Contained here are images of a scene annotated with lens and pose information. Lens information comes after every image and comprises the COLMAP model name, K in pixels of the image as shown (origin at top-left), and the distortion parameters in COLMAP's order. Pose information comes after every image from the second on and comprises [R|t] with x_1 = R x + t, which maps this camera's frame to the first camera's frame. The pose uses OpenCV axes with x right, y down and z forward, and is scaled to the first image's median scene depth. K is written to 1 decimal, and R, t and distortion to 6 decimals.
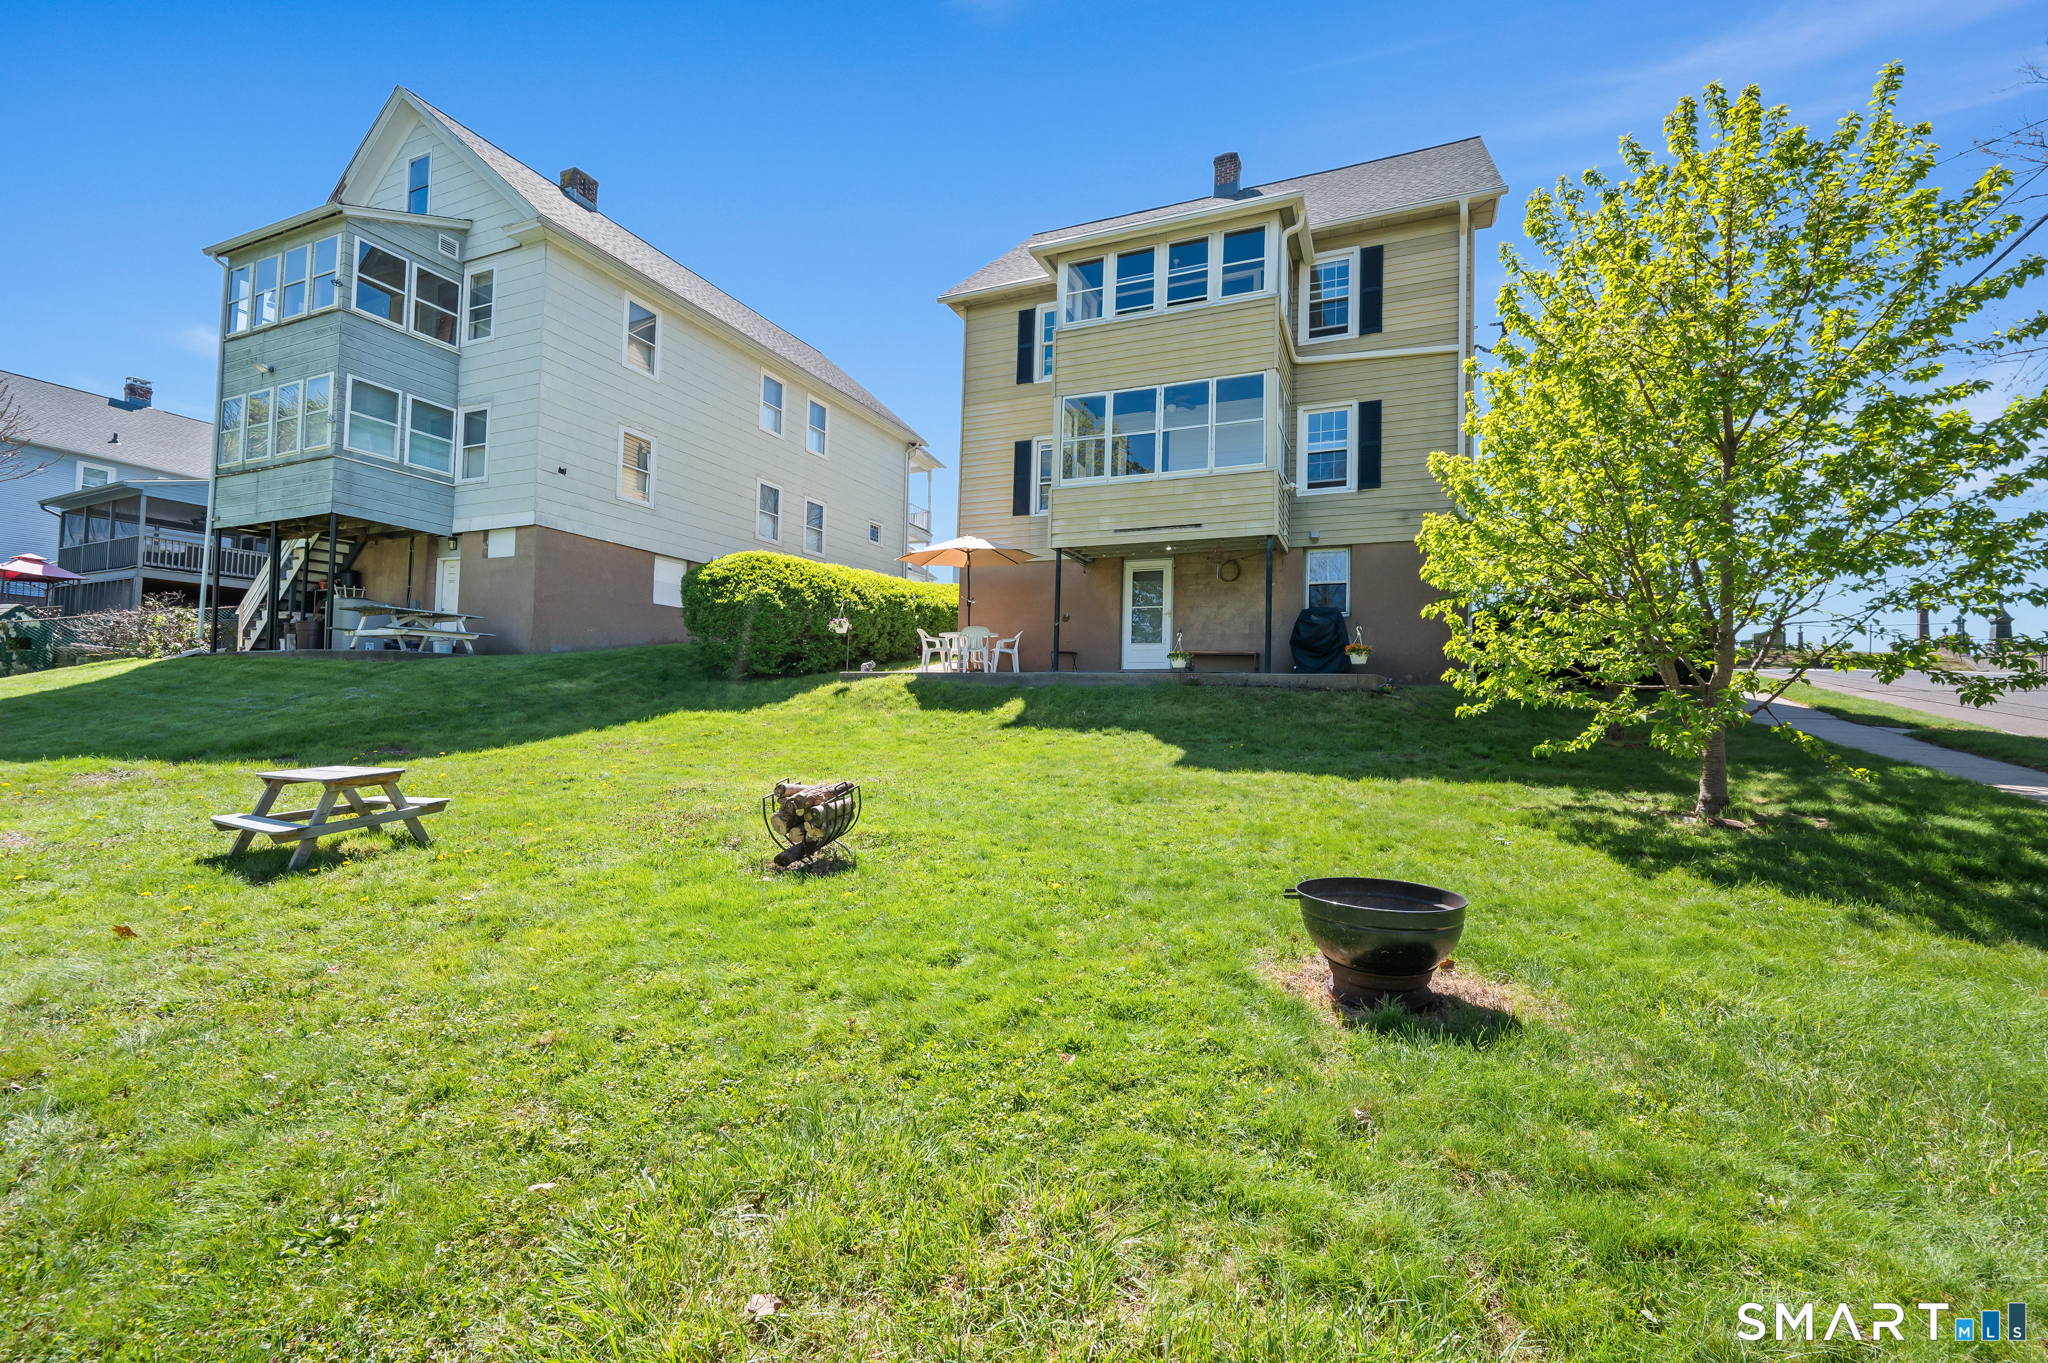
lens RADIAL K [[829.2, 0, 1023.3], [0, 829.2, 696.2], [0, 0, 1]] dist [-0.000909, 0.000749]
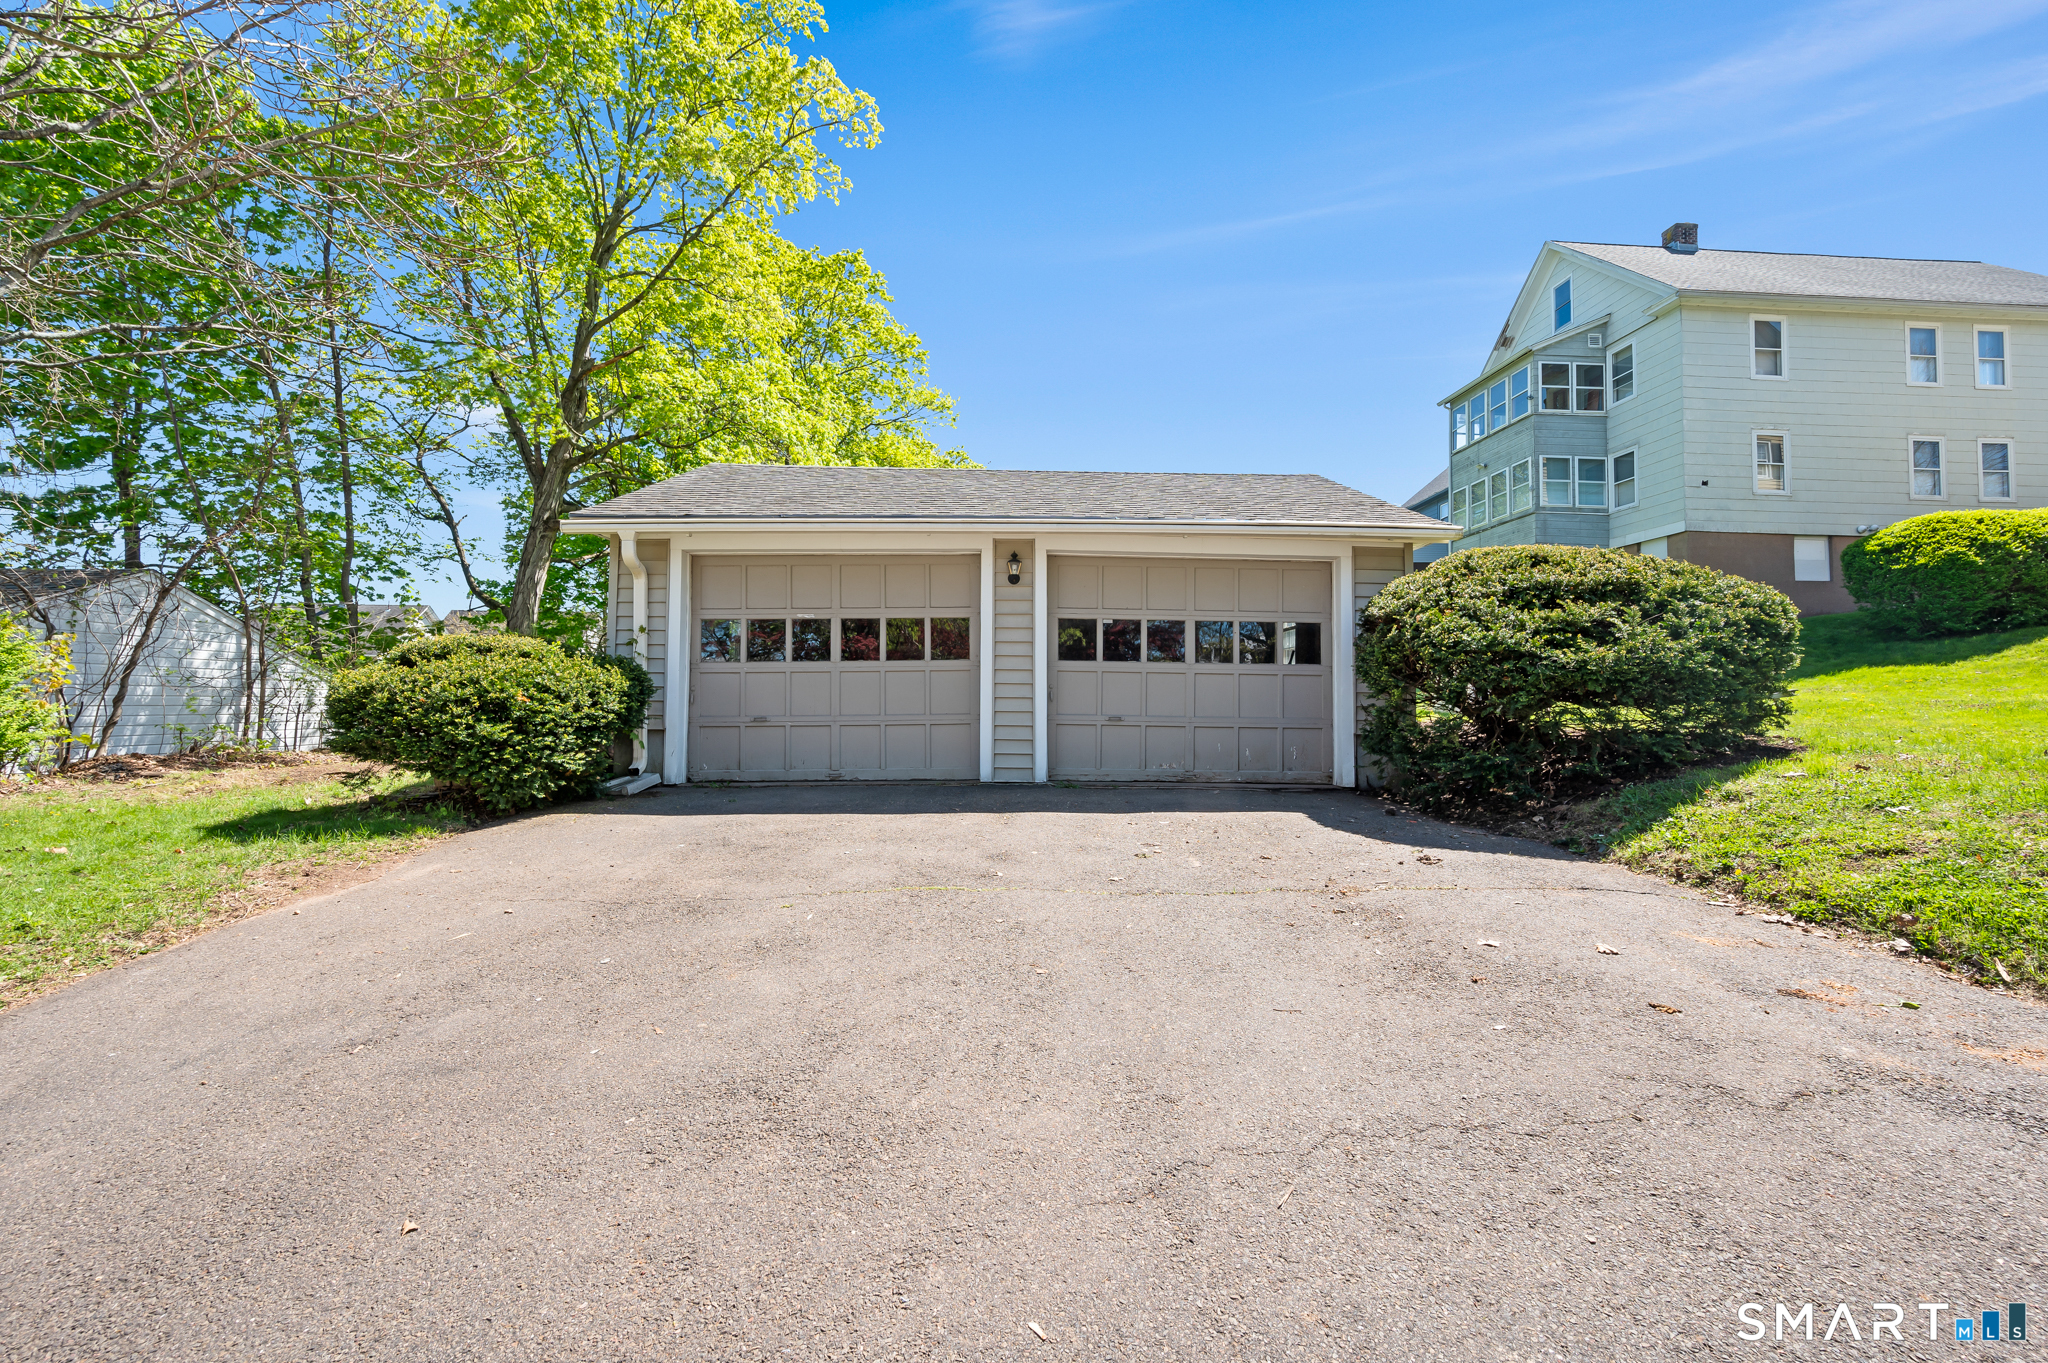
lens RADIAL K [[829.2, 0, 1055.0], [0, 829.2, 665.0], [0, 0, 1]] dist [-0.000909, 0.000749]
pose [[0.477610, -0.057102, -0.876714, 0.046904], [0.018535, 0.998318, -0.054925, 0.049080], [0.878376, 0.009983, 0.477865, -0.451885]]
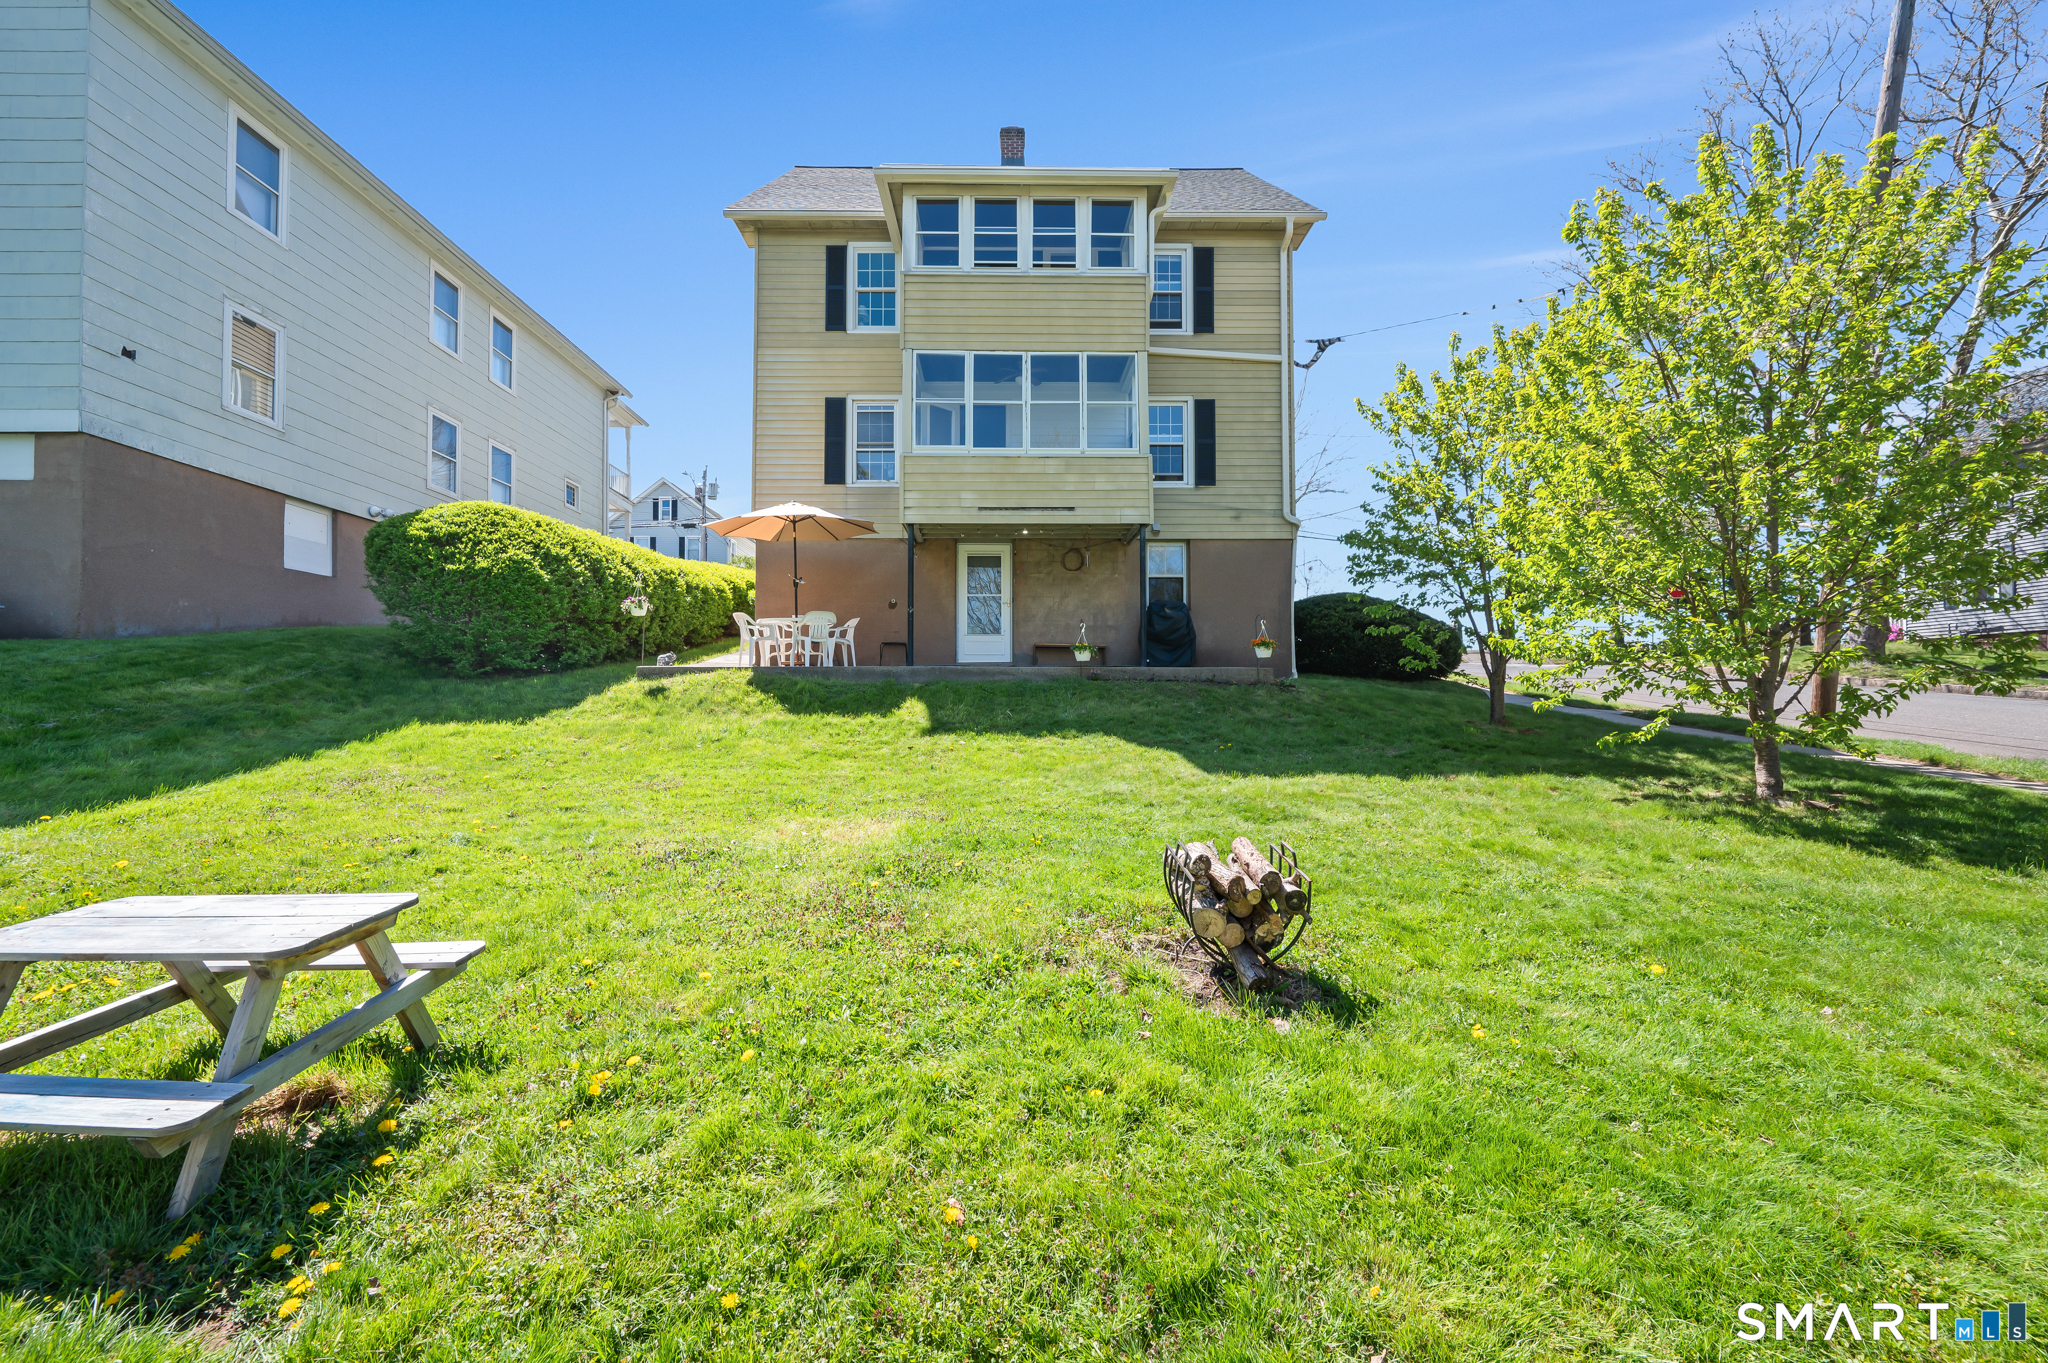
lens RADIAL K [[829.2, 0, 998.6], [0, 829.2, 696.7], [0, 0, 1]] dist [-0.000909, 0.000749]
pose [[0.919136, -0.015572, 0.393632, -0.205128], [0.012086, 0.999863, 0.011334, -0.005454], [-0.393755, -0.005660, 0.919198, 0.151525]]
